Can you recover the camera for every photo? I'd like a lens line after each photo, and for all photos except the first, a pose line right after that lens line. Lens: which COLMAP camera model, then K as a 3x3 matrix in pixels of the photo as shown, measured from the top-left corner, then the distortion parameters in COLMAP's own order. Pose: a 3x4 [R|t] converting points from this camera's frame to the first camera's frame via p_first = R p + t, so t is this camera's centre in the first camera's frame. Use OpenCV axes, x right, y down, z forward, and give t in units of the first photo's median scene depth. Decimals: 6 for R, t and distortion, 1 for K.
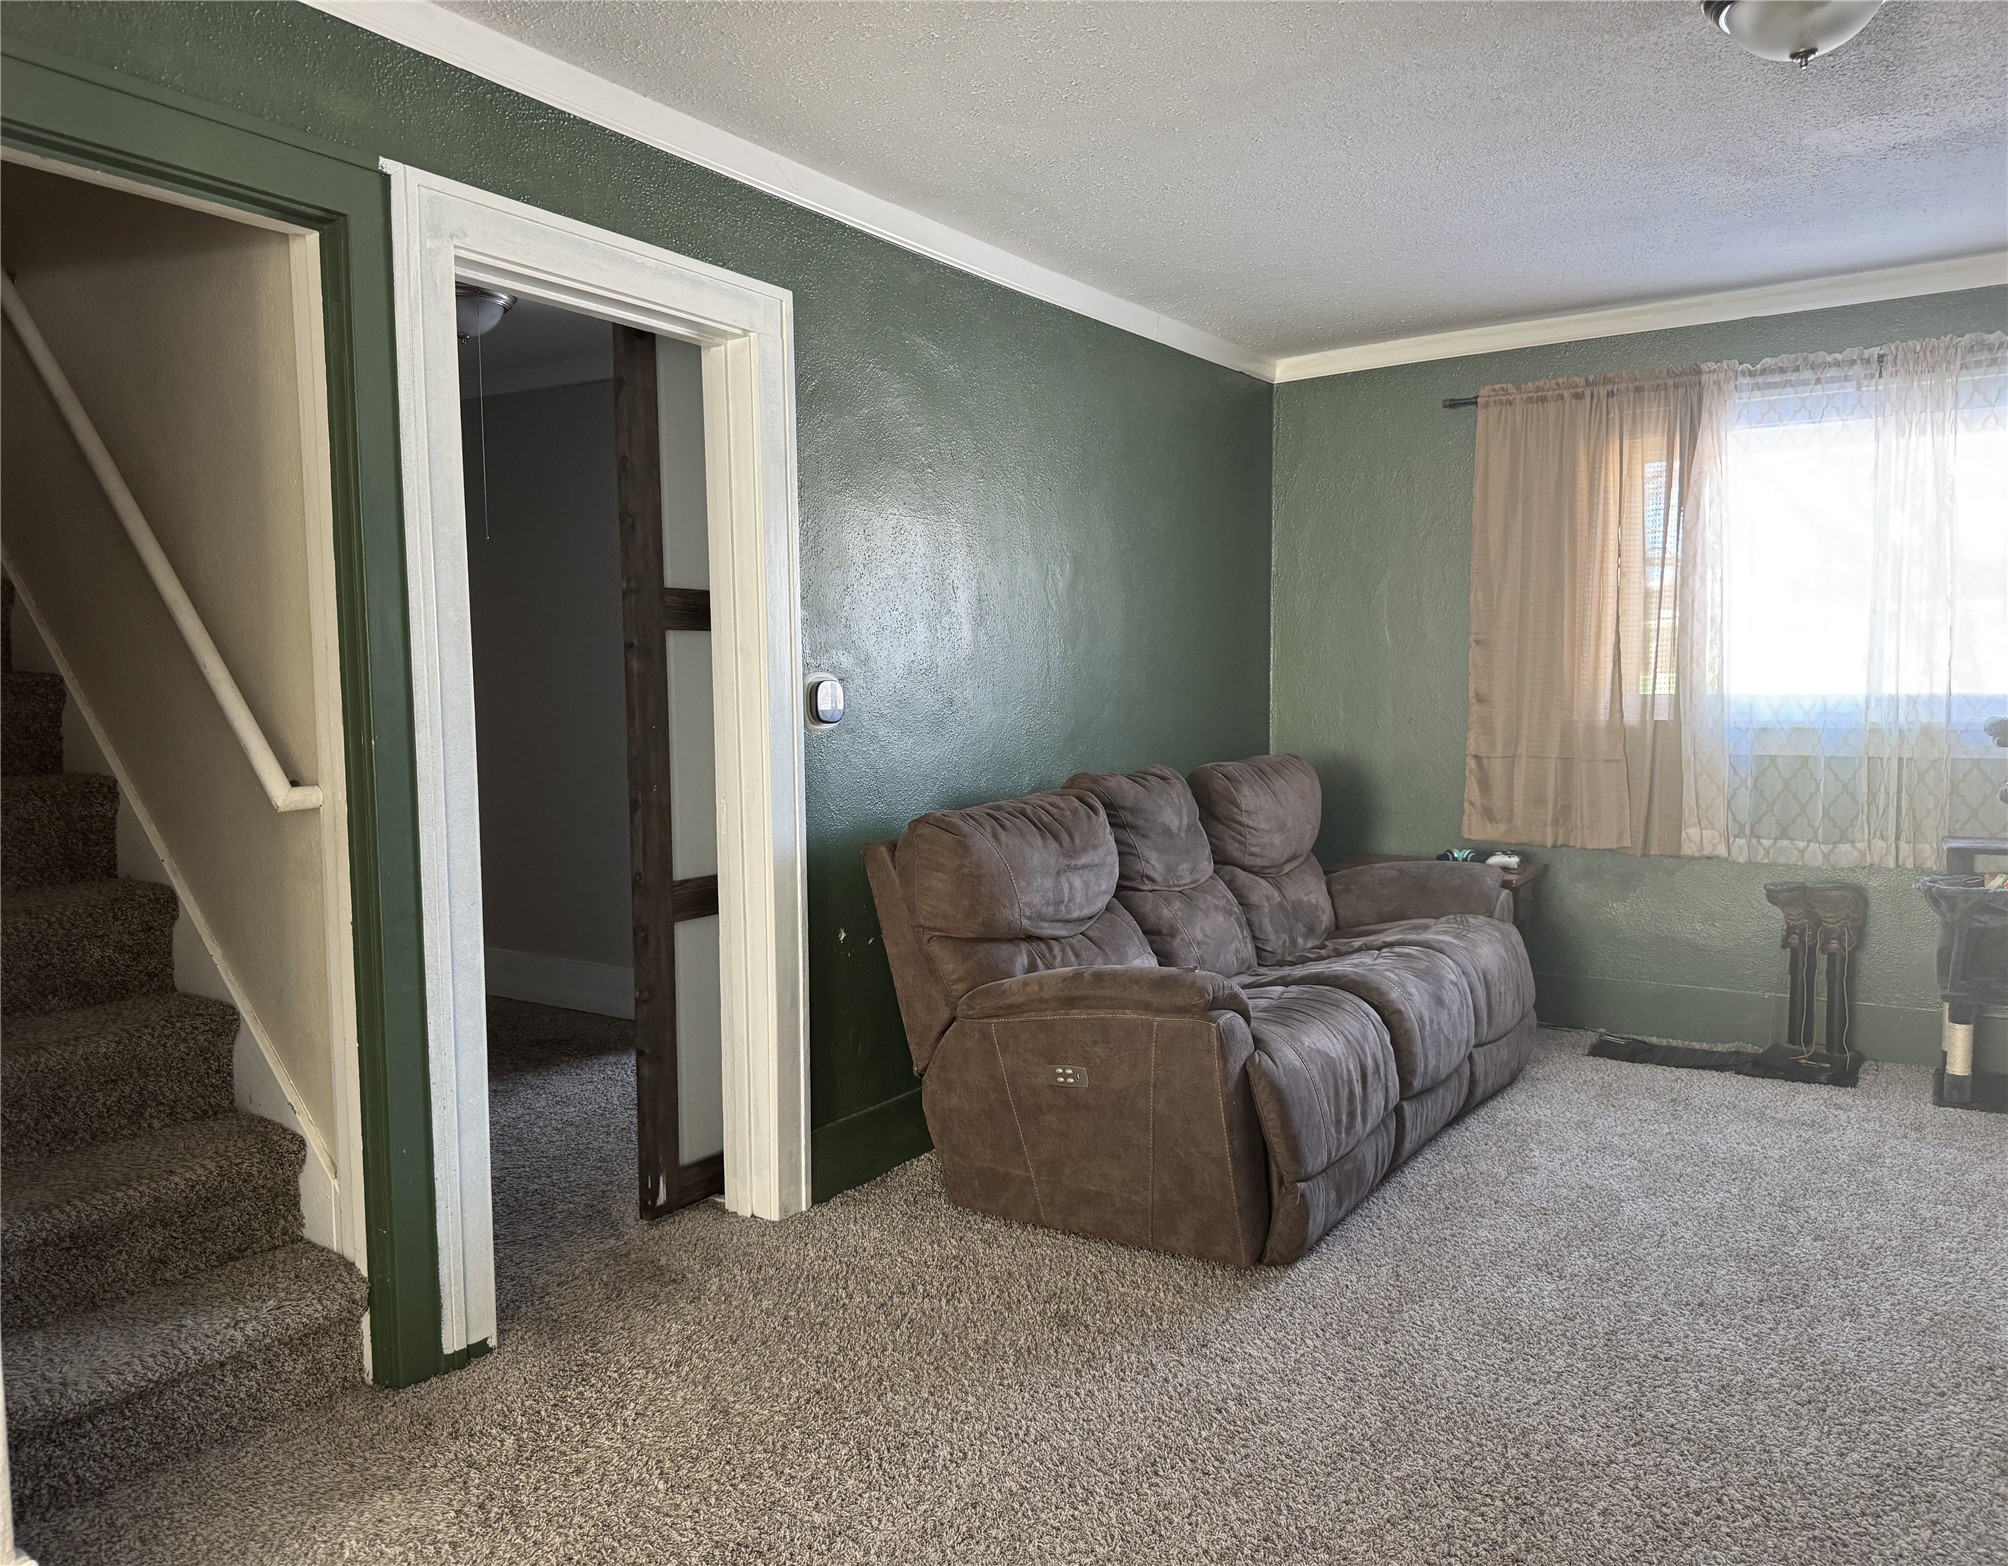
lens RADIAL K [[1500.6, 0, 1004.4], [0, 1500.6, 783.9], [0, 0, 1]] dist [0.033297, 0.001758]
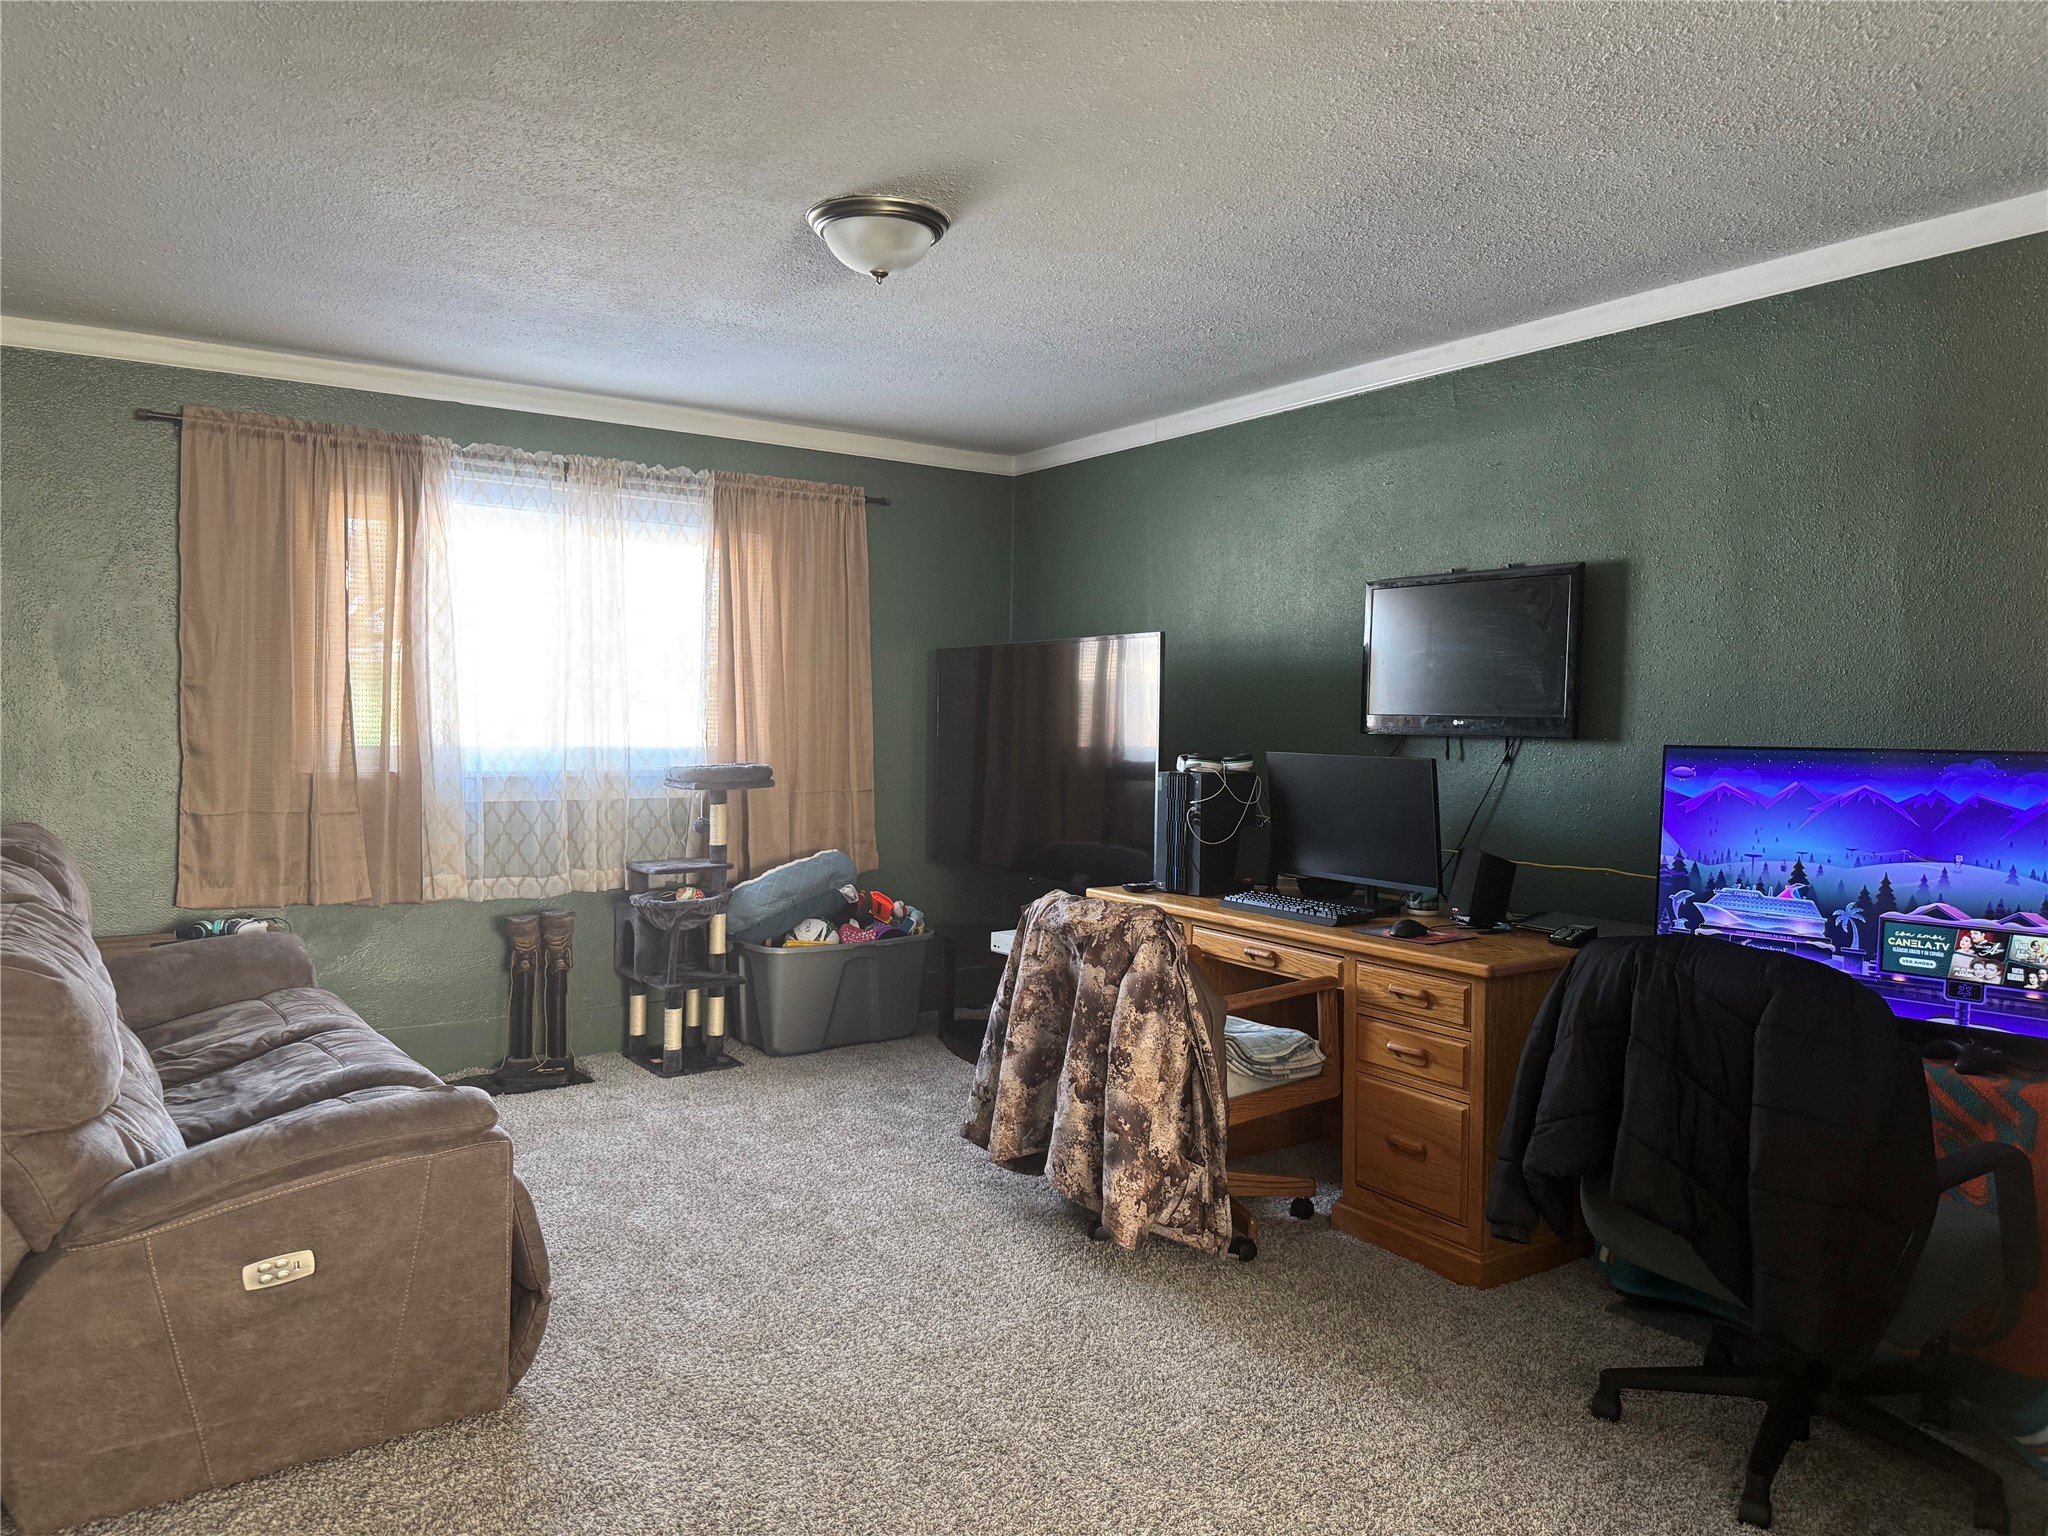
lens RADIAL K [[1440.3, 0, 1024.0], [0, 1440.3, 770.4], [0, 0, 1]] dist [0.023057, -0.029773]
pose [[0.370053, -0.022877, 0.928729, -0.332819], [0.046533, 0.998898, 0.006065, -0.030390], [-0.927845, 0.040973, 0.370710, 0.248711]]
